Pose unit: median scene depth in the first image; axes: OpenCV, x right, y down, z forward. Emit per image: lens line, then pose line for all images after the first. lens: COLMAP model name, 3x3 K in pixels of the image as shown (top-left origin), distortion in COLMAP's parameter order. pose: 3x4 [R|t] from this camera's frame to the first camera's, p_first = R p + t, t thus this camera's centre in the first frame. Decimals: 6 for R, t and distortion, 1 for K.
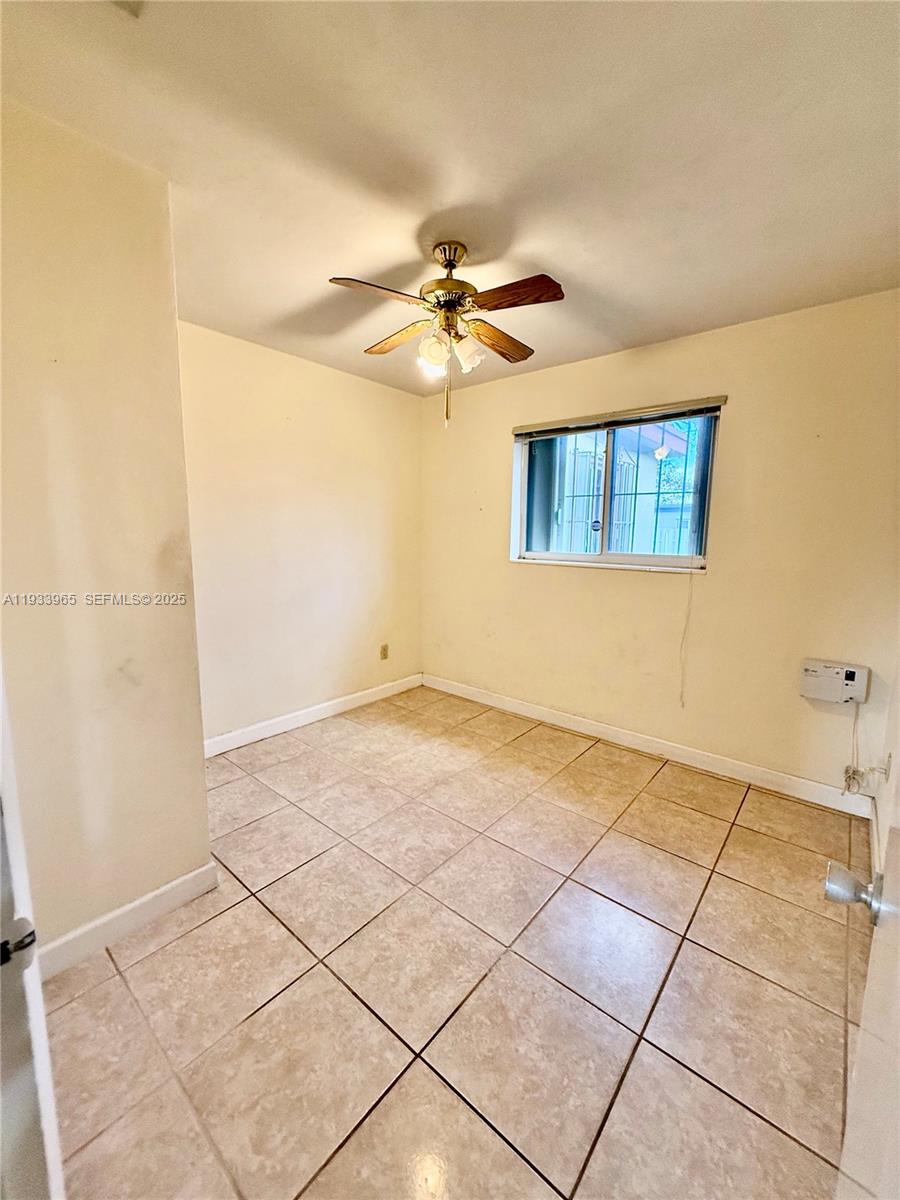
lens RADIAL K [[478.2, 0, 450.0], [0, 478.2, 600.0], [0, 0, 1]] dist [0.000763, 0.000634]
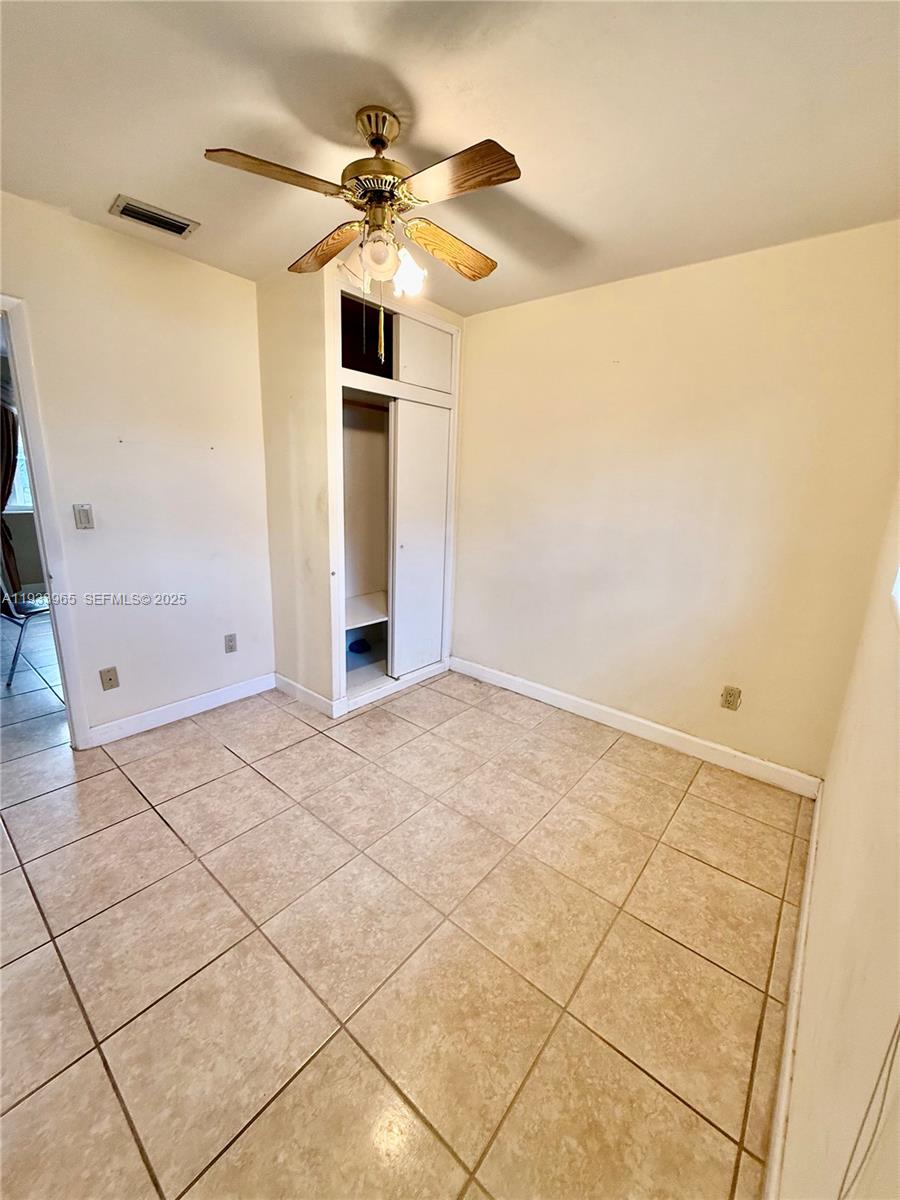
lens RADIAL K [[478.2, 0, 450.0], [0, 478.2, 600.0], [0, 0, 1]] dist [0.000763, 0.000634]
pose [[0.012493, 0.234522, -0.972031, 0.653850], [-0.183412, 0.956151, 0.228333, -0.135341], [0.982957, 0.175430, 0.054959, 0.853473]]
